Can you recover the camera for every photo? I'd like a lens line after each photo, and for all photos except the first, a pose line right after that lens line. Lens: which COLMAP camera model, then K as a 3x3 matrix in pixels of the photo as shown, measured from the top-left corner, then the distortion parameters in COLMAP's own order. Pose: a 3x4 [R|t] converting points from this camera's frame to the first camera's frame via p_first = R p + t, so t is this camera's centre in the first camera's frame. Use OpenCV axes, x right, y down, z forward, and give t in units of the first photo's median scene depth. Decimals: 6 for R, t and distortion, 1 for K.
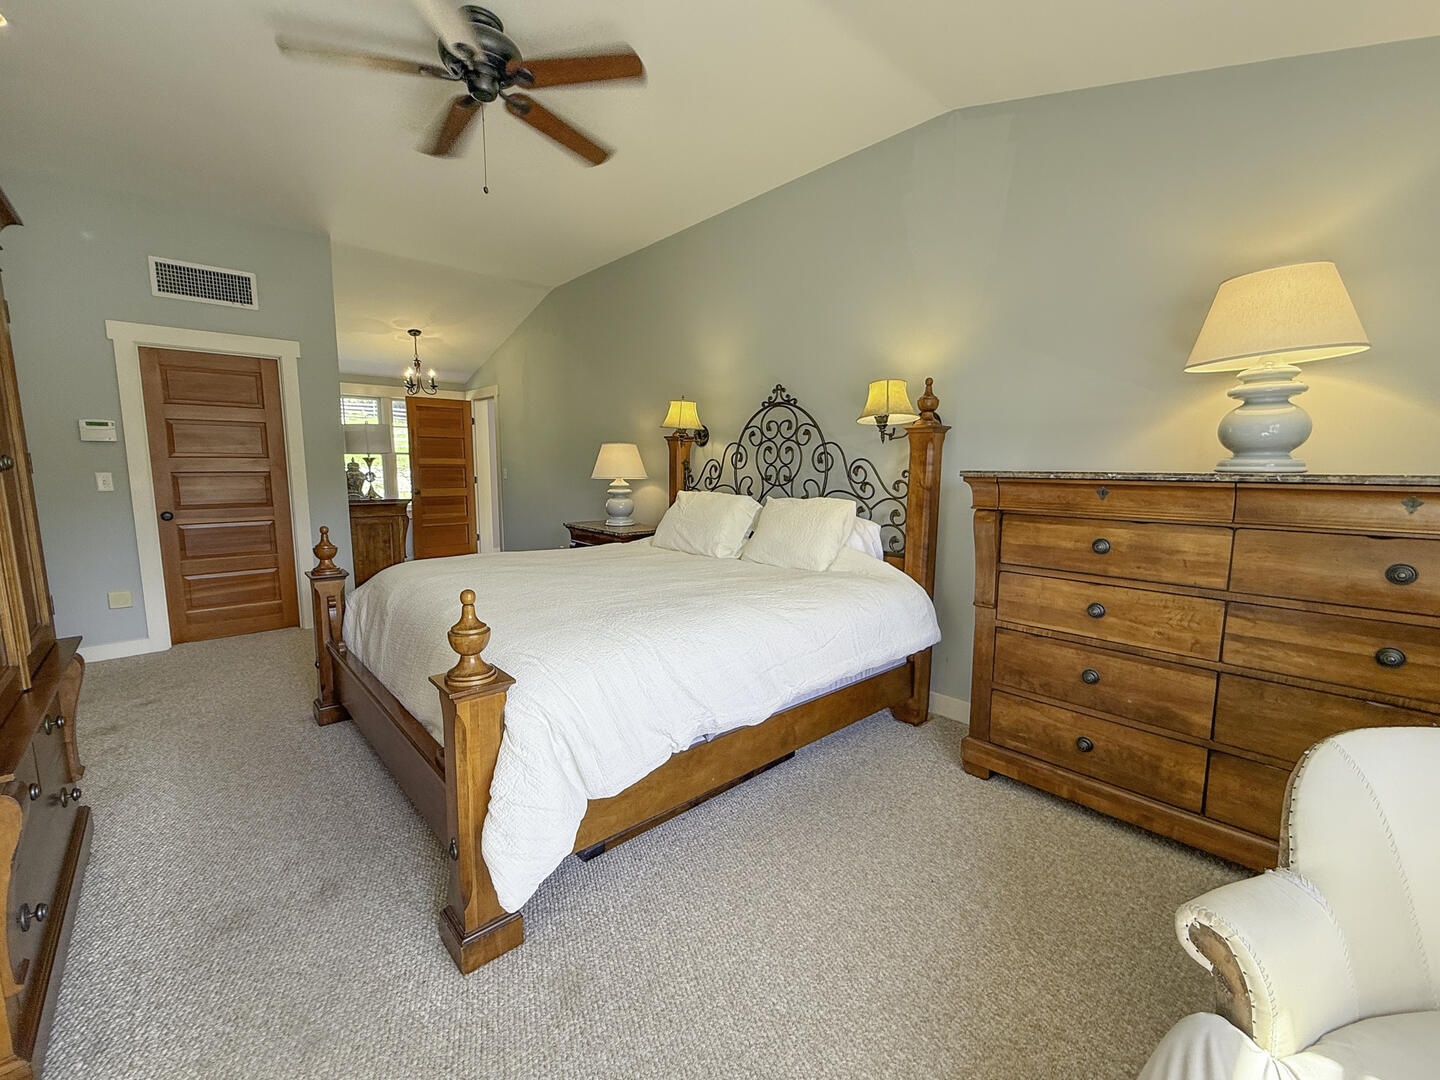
lens RADIAL K [[590.9, 0, 713.5], [0, 590.9, 541.9], [0, 0, 1]] dist [0.000030, -0.000046]
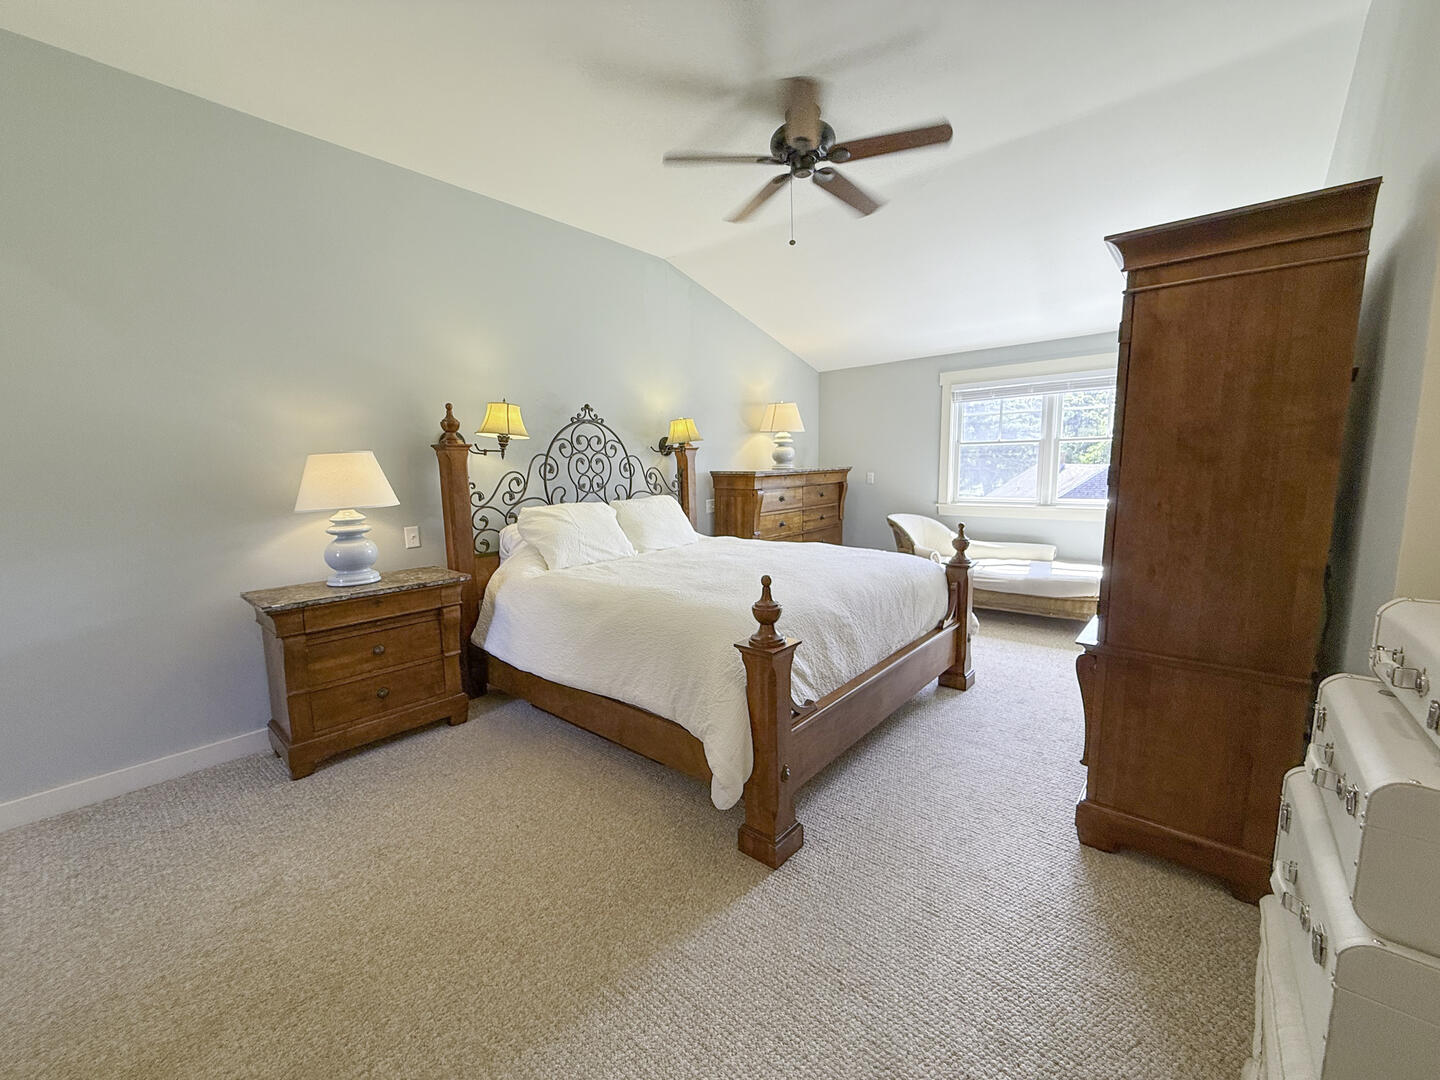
lens RADIAL K [[590.9, 0, 713.5], [0, 590.9, 541.9], [0, 0, 1]] dist [0.000030, -0.000046]
pose [[-0.127574, -0.114854, 0.985157, -1.095505], [0.170785, 0.975893, 0.135890, -0.121893], [-0.977015, 0.185585, -0.104883, 0.945117]]
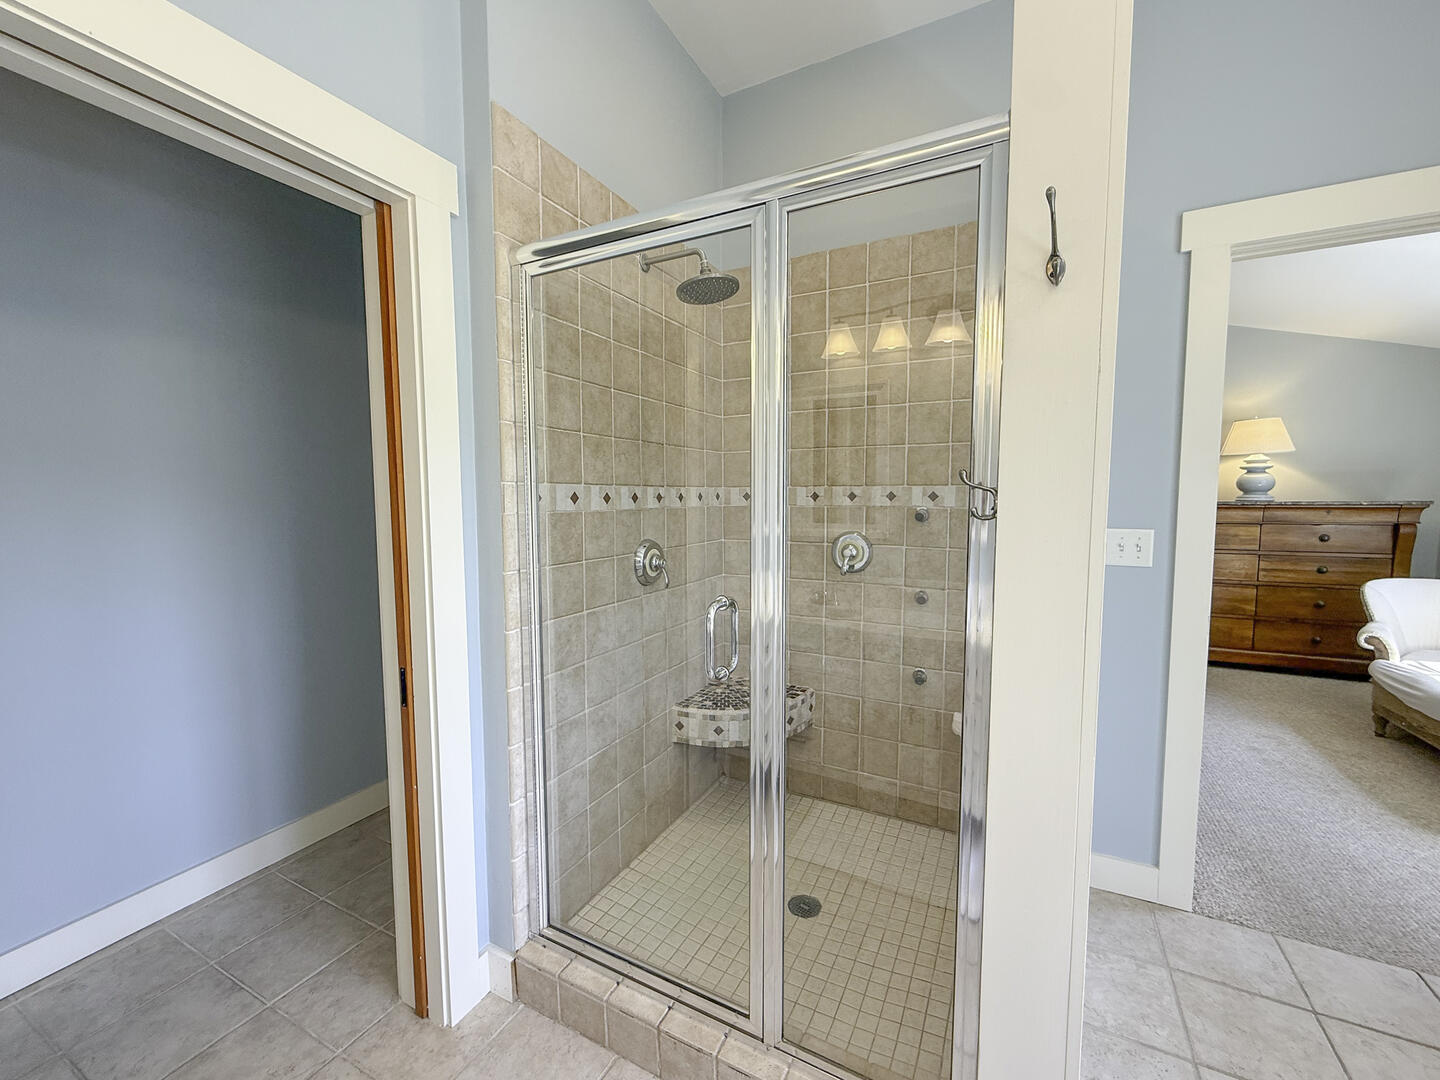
lens RADIAL K [[581.9, 0, 720.0], [0, 581.9, 540.0], [0, 0, 1]] dist [0.000421, 0.000142]
pose [[0.938014, -0.036896, 0.344628, -1.046053], [0.055138, 0.997540, -0.043280, 0.011748], [-0.342184, 0.059599, 0.937741, -0.244068]]
